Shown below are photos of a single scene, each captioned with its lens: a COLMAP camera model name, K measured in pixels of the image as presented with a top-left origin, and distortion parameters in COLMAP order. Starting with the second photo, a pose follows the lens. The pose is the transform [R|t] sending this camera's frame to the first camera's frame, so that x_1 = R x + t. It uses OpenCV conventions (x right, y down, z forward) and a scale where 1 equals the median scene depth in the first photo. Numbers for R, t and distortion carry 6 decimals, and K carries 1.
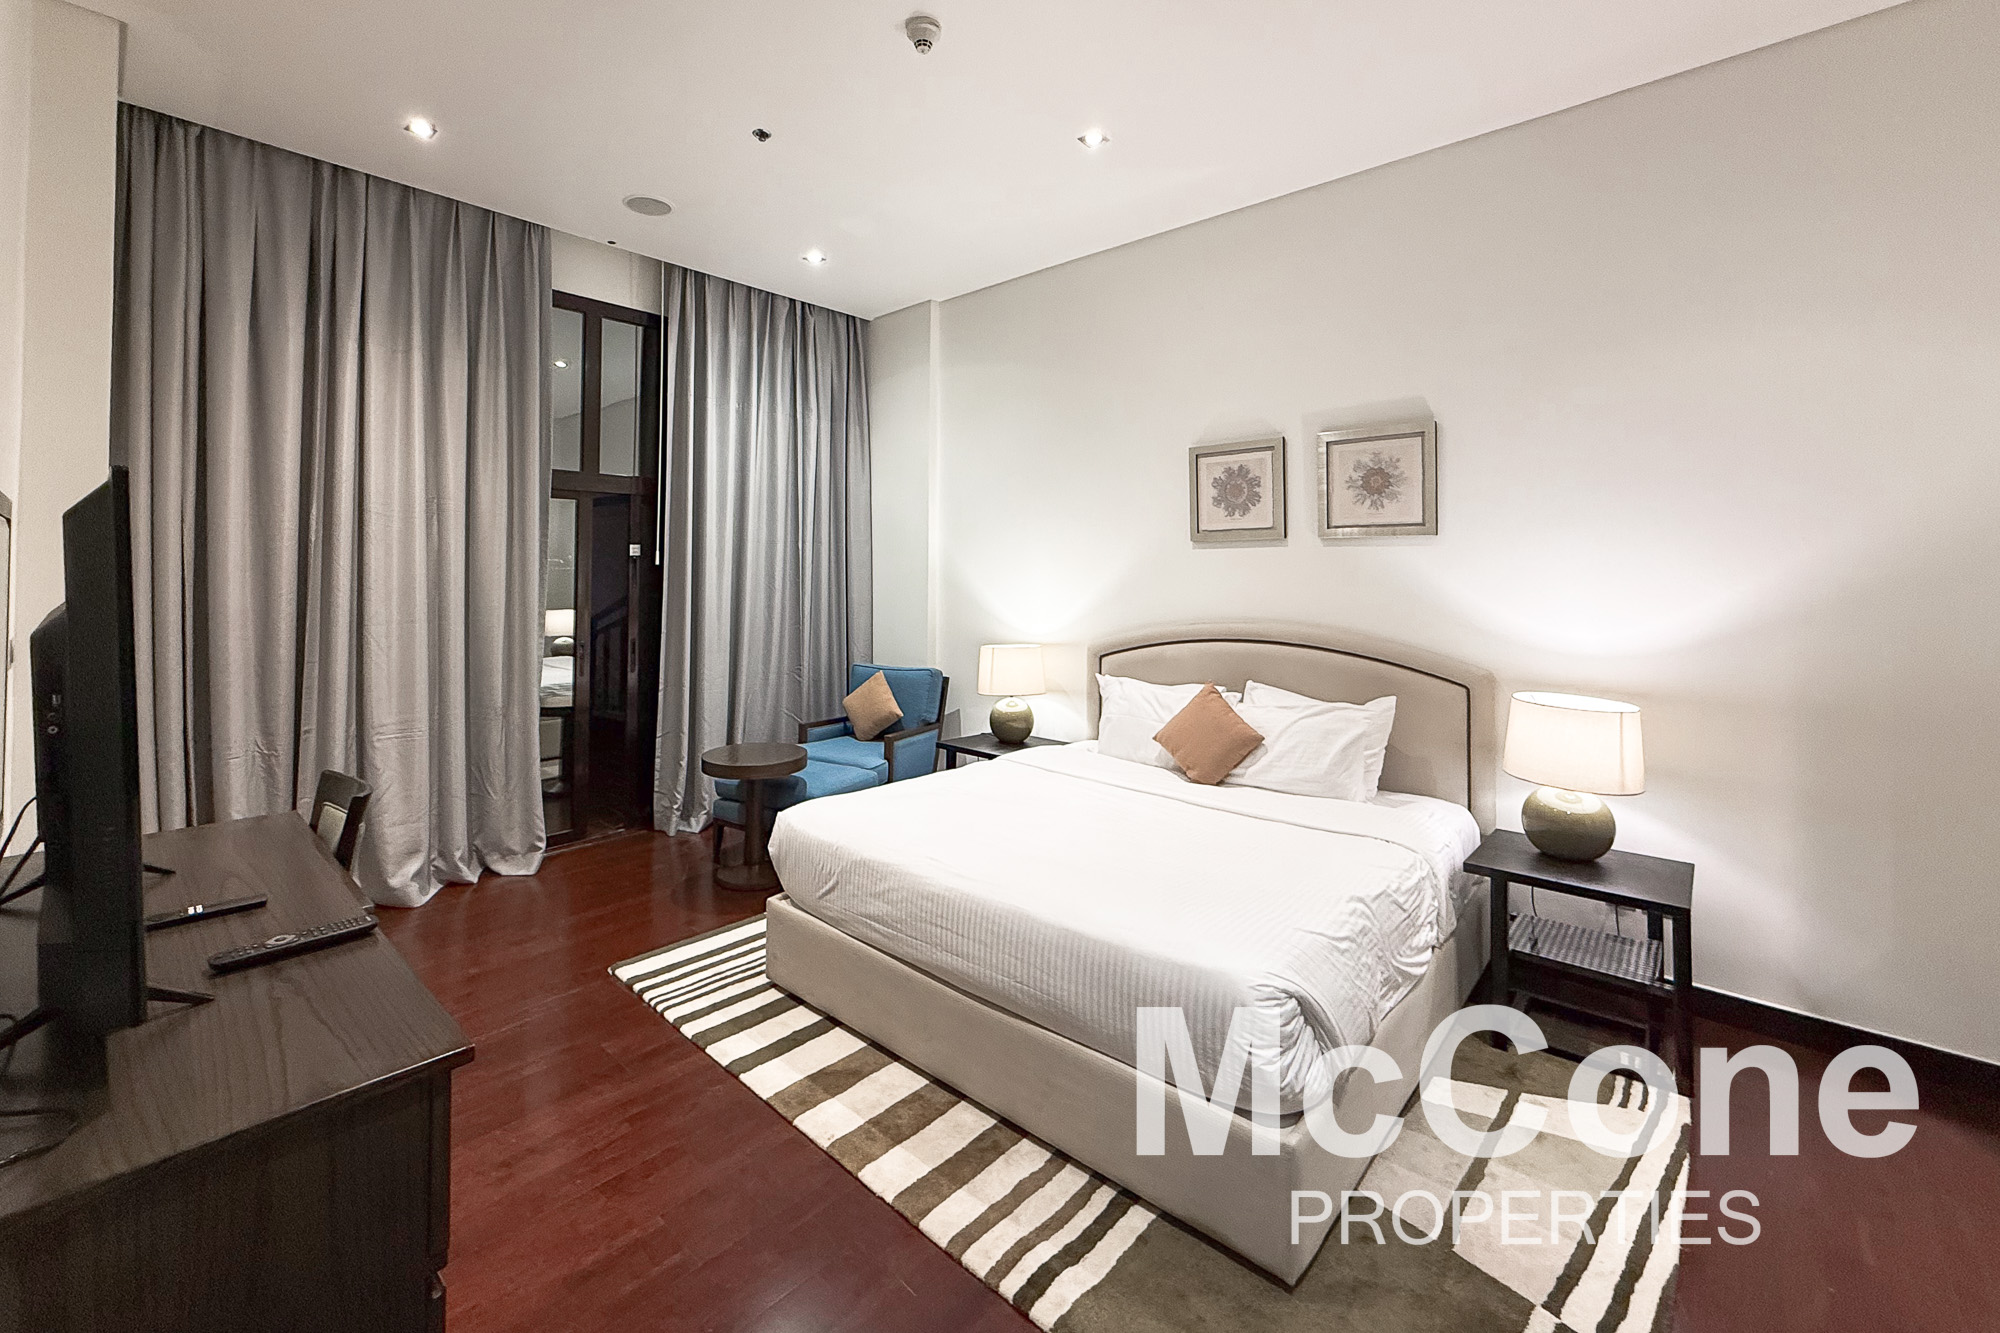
lens RADIAL K [[823.4, 0, 1007.8], [0, 823.4, 562.8], [0, 0, 1]] dist [-0.004517, -0.000123]
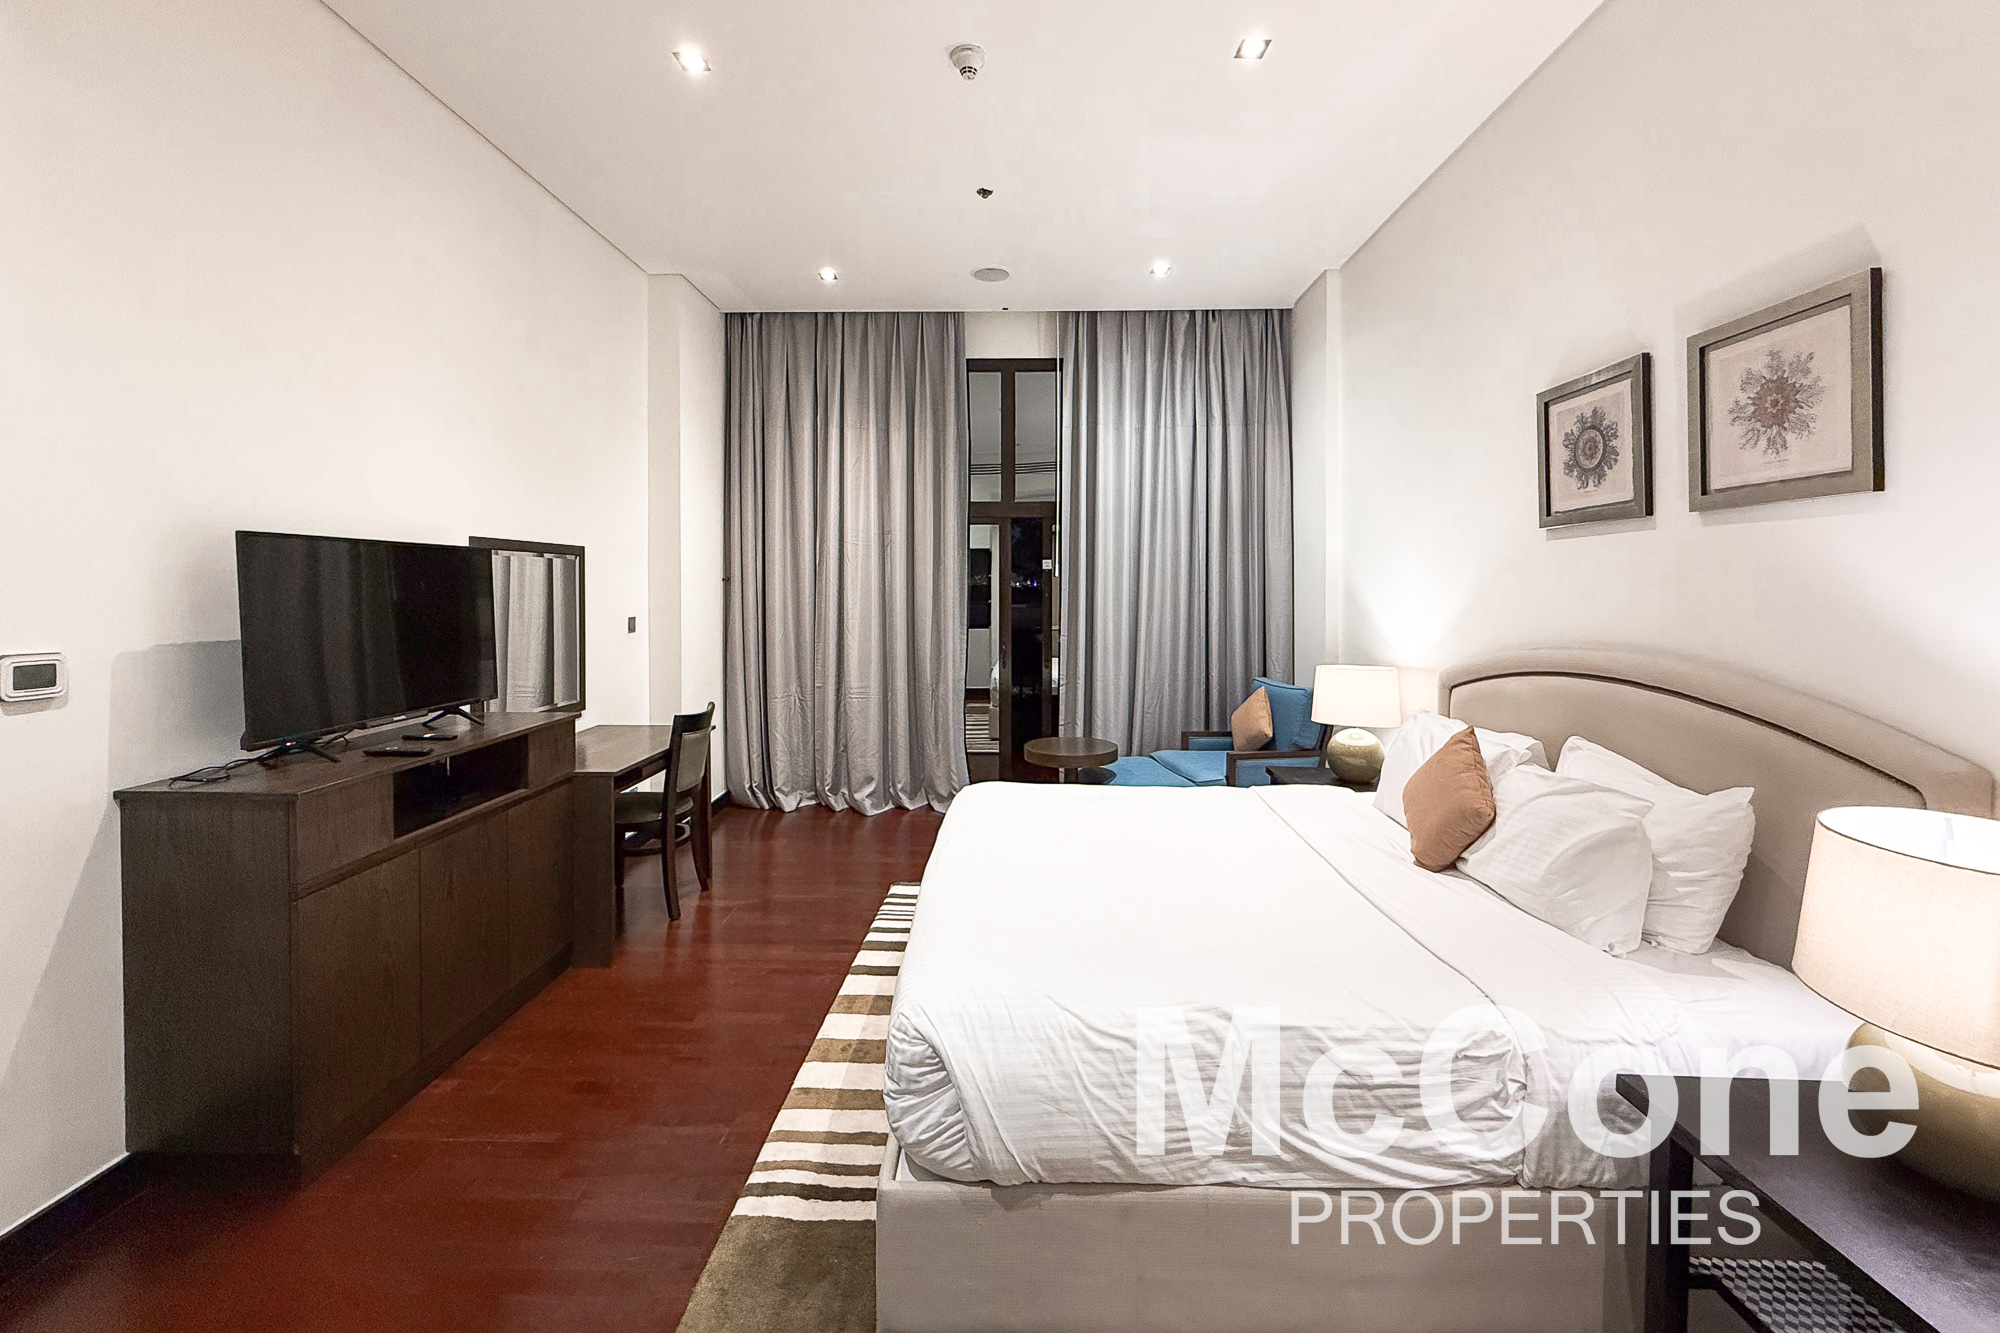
lens RADIAL K [[823.4, 0, 1003.1], [0, 823.4, 600.4], [0, 0, 1]] dist [-0.004517, -0.000123]
pose [[0.659887, 0.005334, -0.751346, 0.473669], [0.012916, 0.999747, 0.018441, 0.016211], [0.751254, -0.021874, 0.659651, 0.216361]]
